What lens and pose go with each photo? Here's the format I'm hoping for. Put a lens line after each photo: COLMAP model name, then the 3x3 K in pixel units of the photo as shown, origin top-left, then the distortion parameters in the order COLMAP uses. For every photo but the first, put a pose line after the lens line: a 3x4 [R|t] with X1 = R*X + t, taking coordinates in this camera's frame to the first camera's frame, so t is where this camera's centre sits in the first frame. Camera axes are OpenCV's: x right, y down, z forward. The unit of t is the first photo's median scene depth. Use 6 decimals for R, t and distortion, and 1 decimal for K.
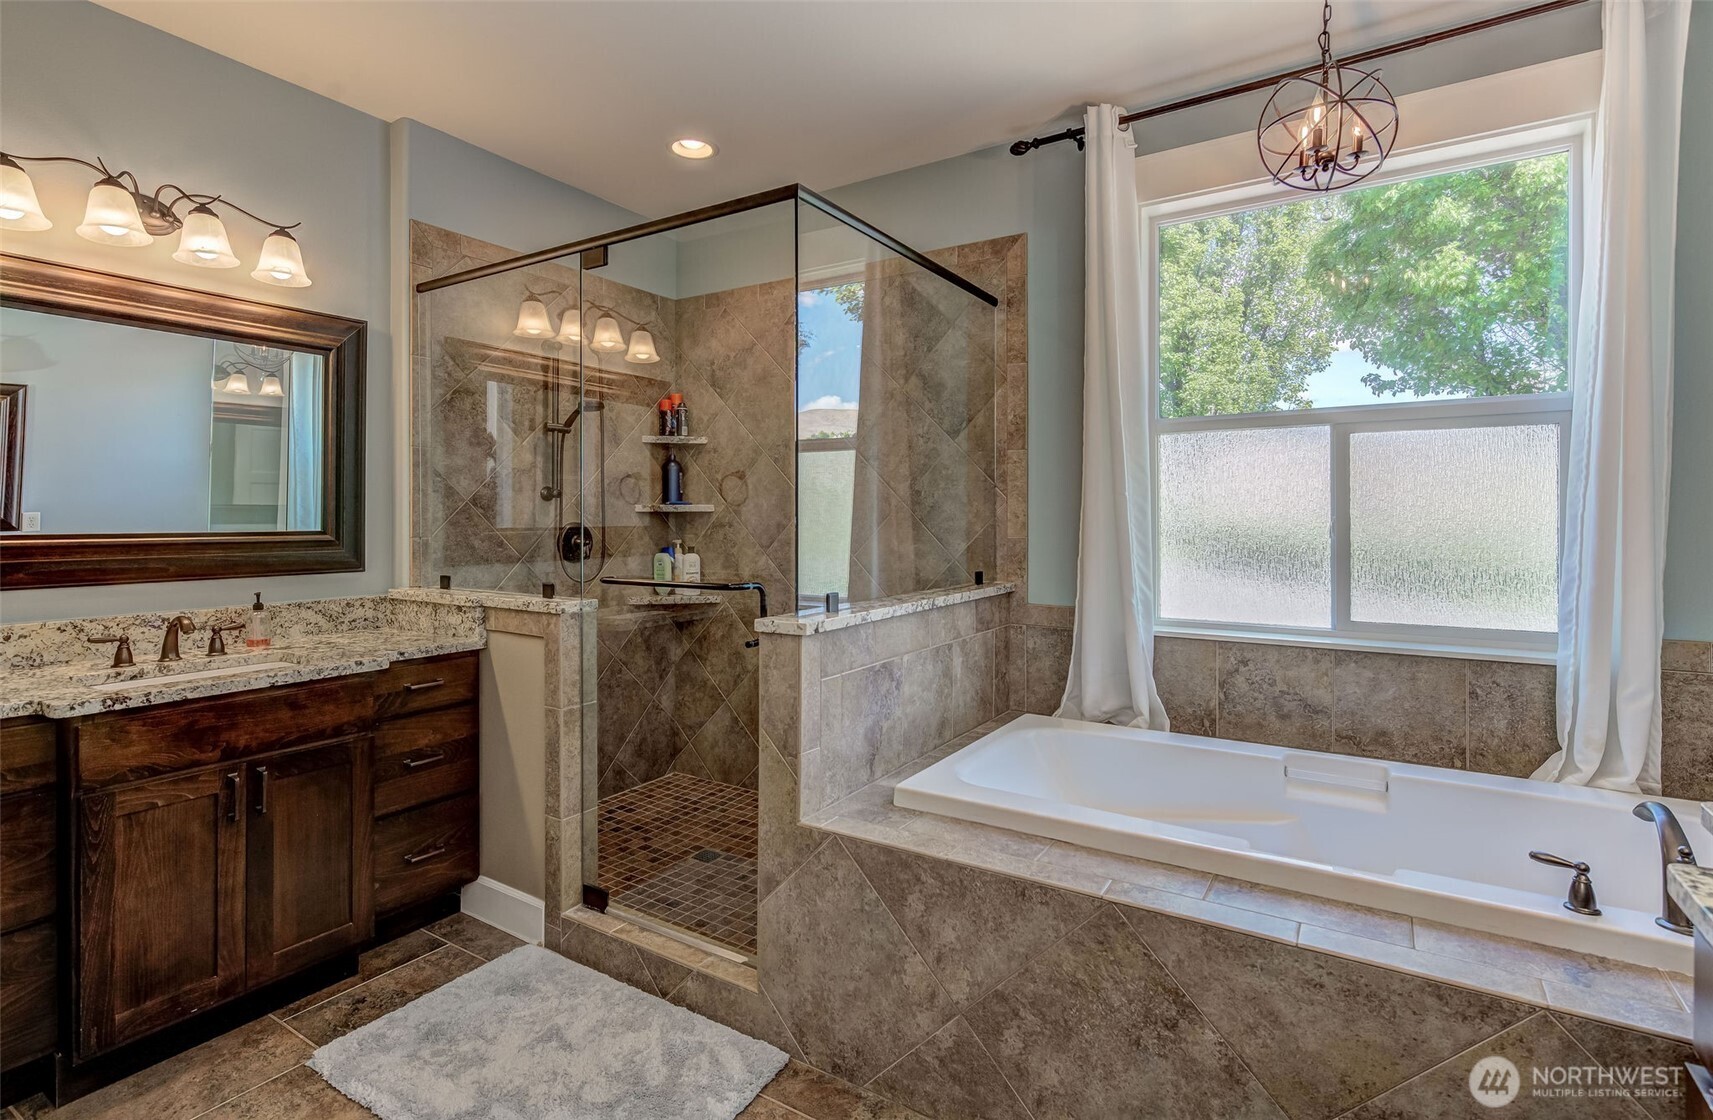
lens RADIAL K [[806.7, 0, 856.4], [0, 806.7, 520.6], [0, 0, 1]] dist [0.000749, -0.001168]
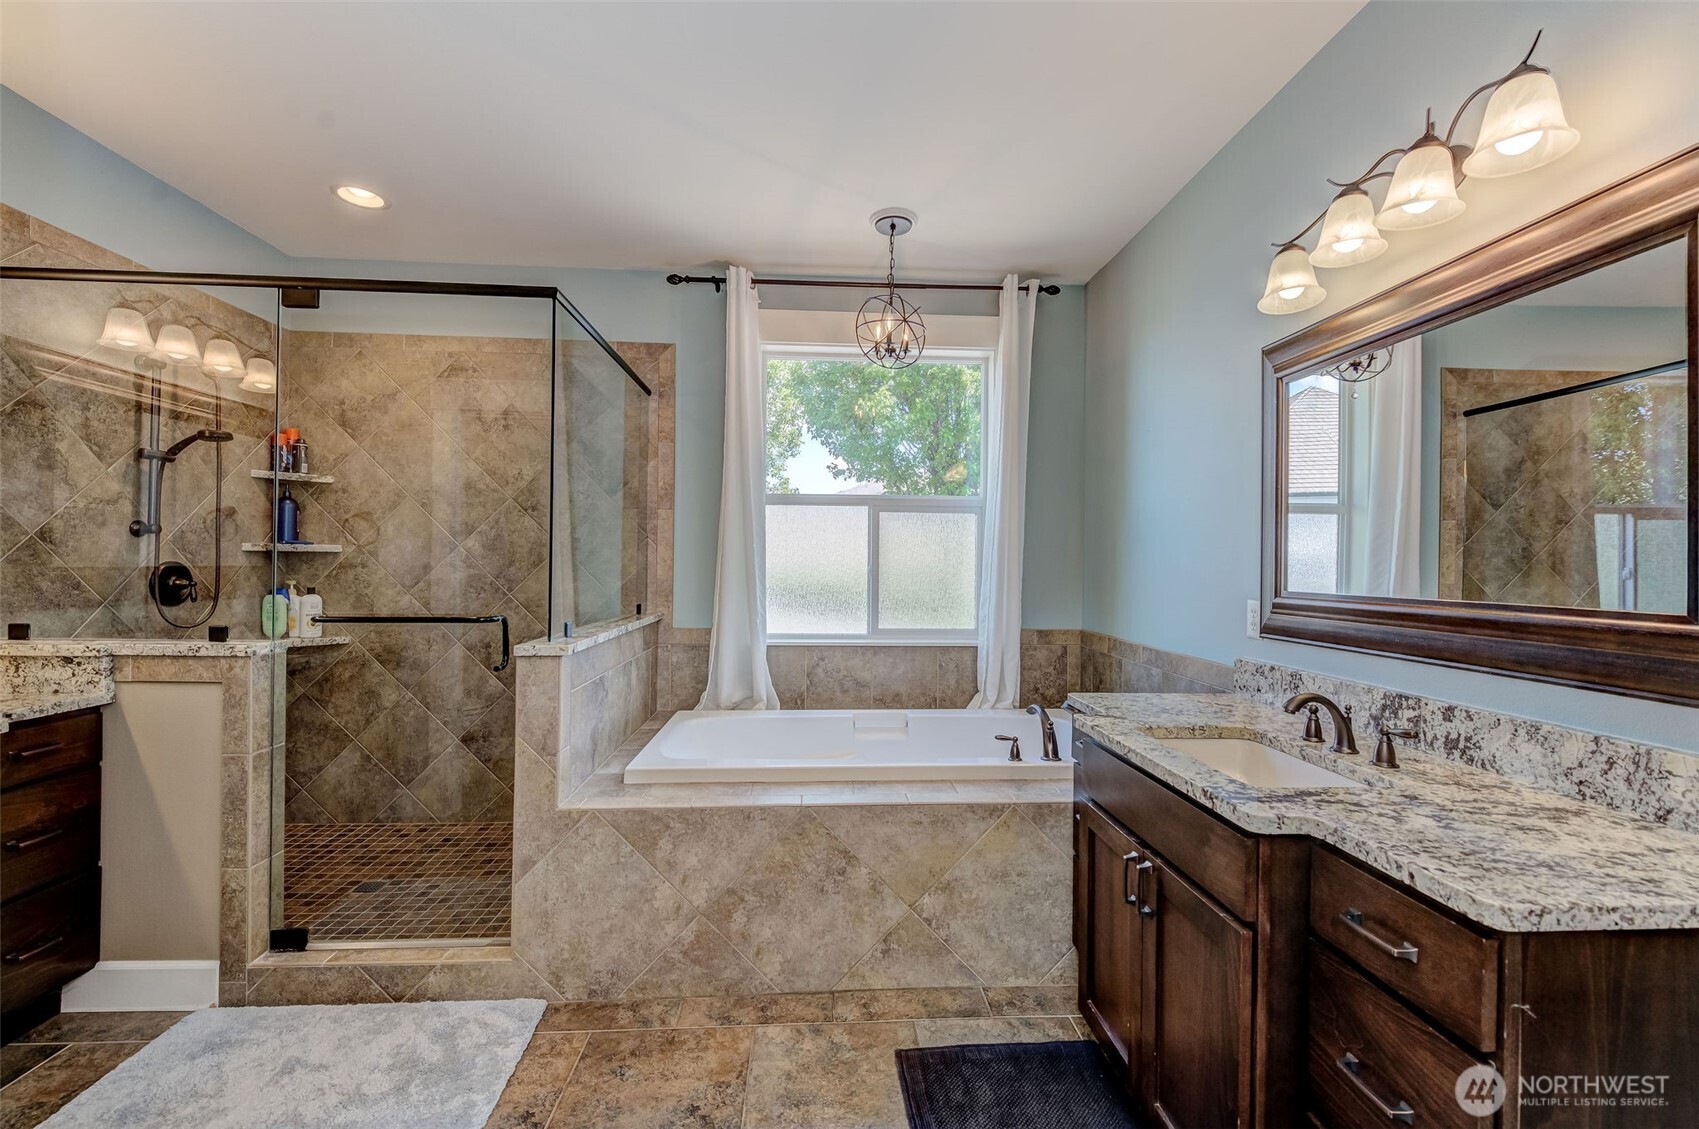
lens RADIAL K [[698.2, 0, 849.5], [0, 698.2, 564.5], [0, 0, 1]] dist [-0.007743, -0.000735]
pose [[0.806962, 0.008575, 0.590540, -0.249697], [-0.008854, 0.999958, -0.002421, 0.001101], [-0.590536, -0.003275, 0.807004, -0.086650]]
